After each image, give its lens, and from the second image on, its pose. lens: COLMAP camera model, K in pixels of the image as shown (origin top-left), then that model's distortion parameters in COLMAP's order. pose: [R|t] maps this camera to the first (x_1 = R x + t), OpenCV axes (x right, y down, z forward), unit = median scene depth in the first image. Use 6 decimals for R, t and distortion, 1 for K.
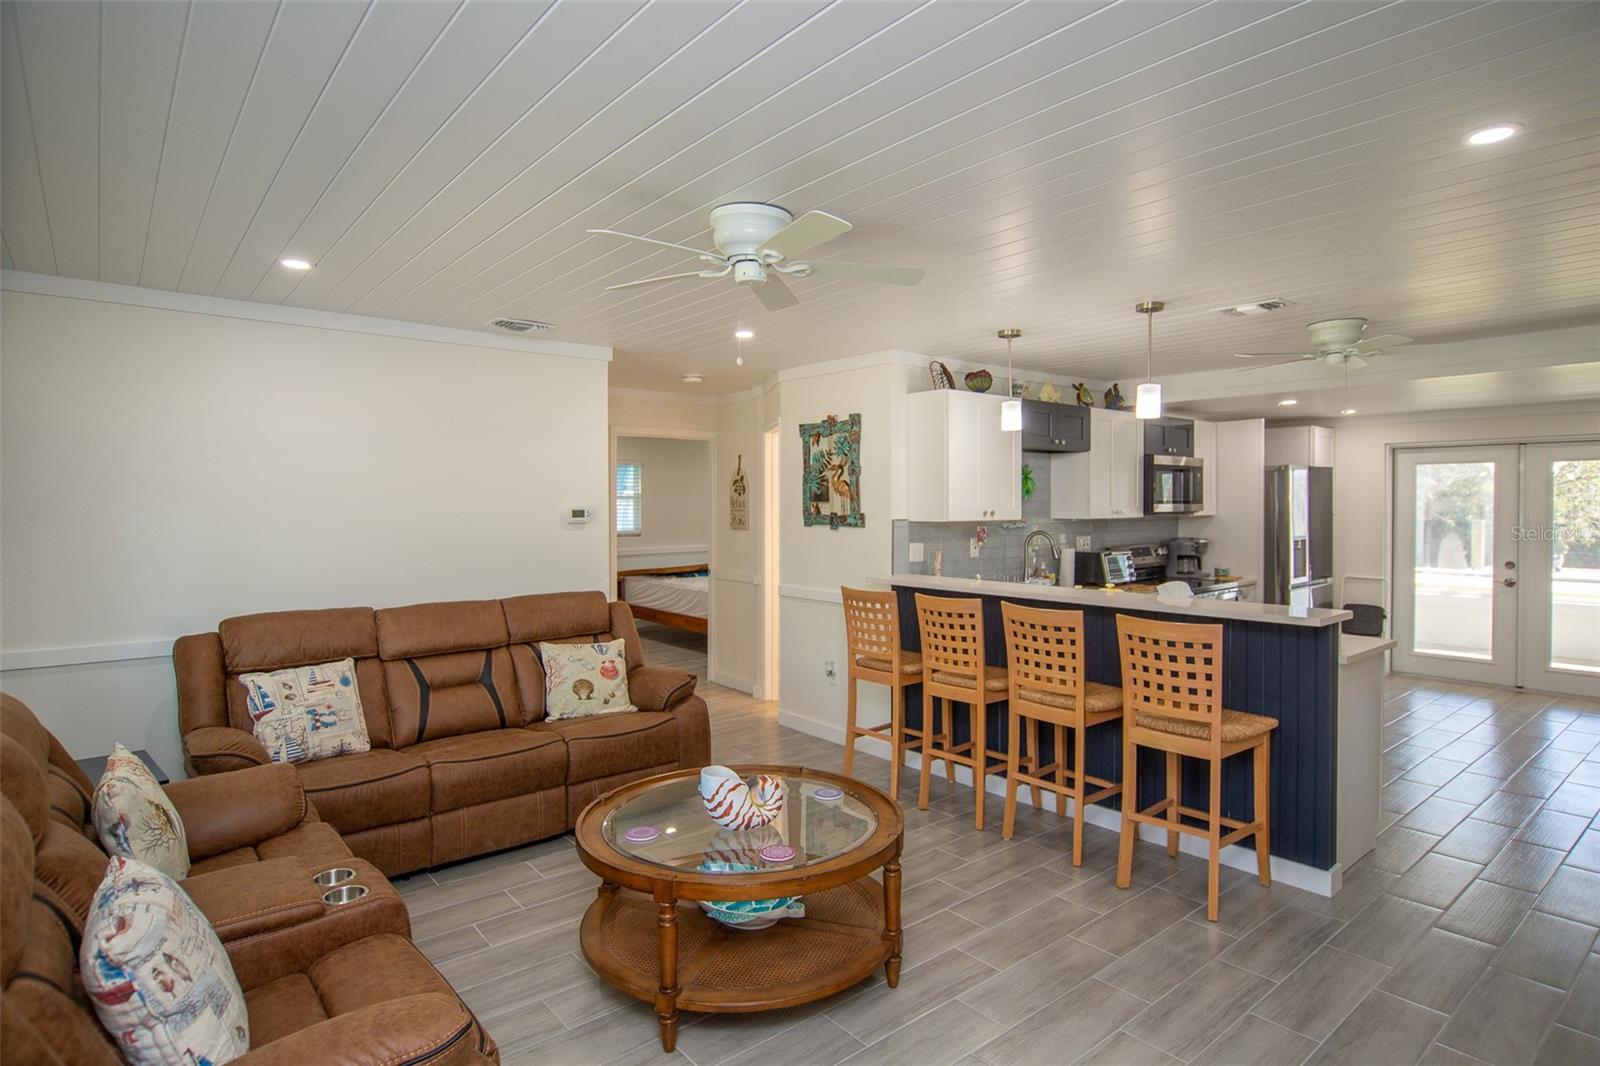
lens RADIAL K [[847.8, 0, 842.7], [0, 847.8, 518.3], [0, 0, 1]] dist [-0.022498, -0.002225]
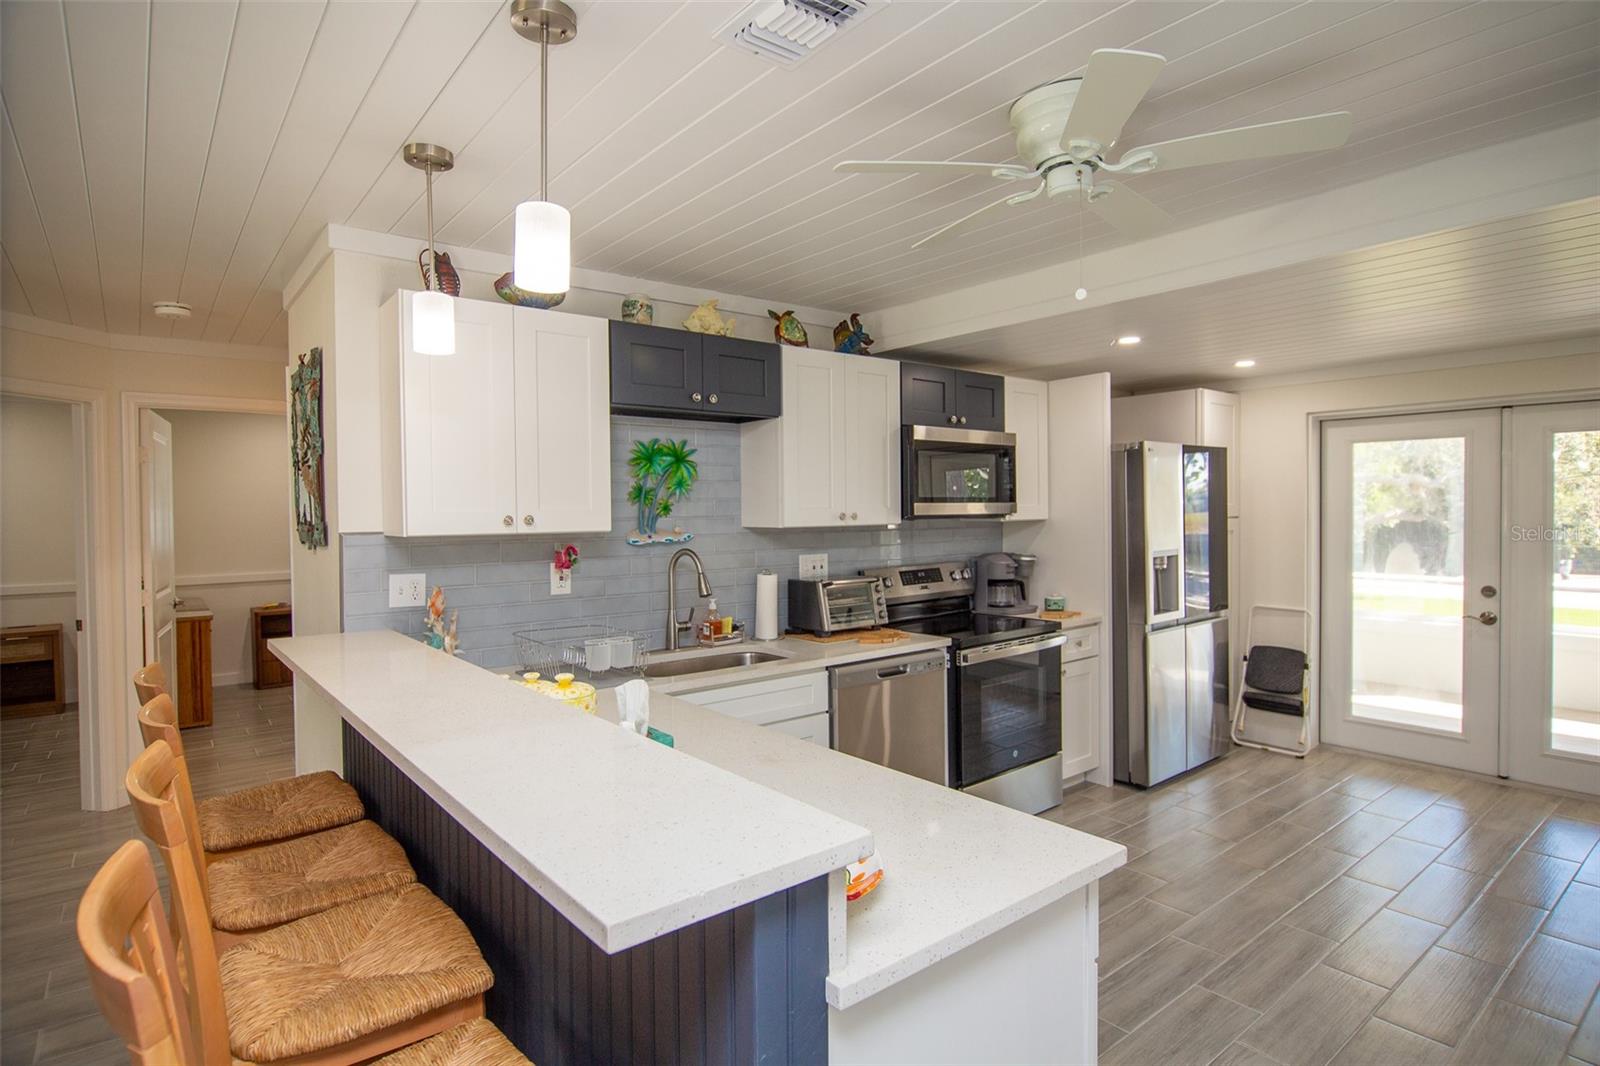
lens RADIAL K [[847.8, 0, 842.2], [0, 847.8, 524.3], [0, 0, 1]] dist [-0.022498, -0.002225]
pose [[0.999967, -0.006366, -0.004966, 0.293818], [0.006380, 0.999976, 0.002811, -0.002782], [0.004948, -0.002843, 0.999984, 0.339607]]
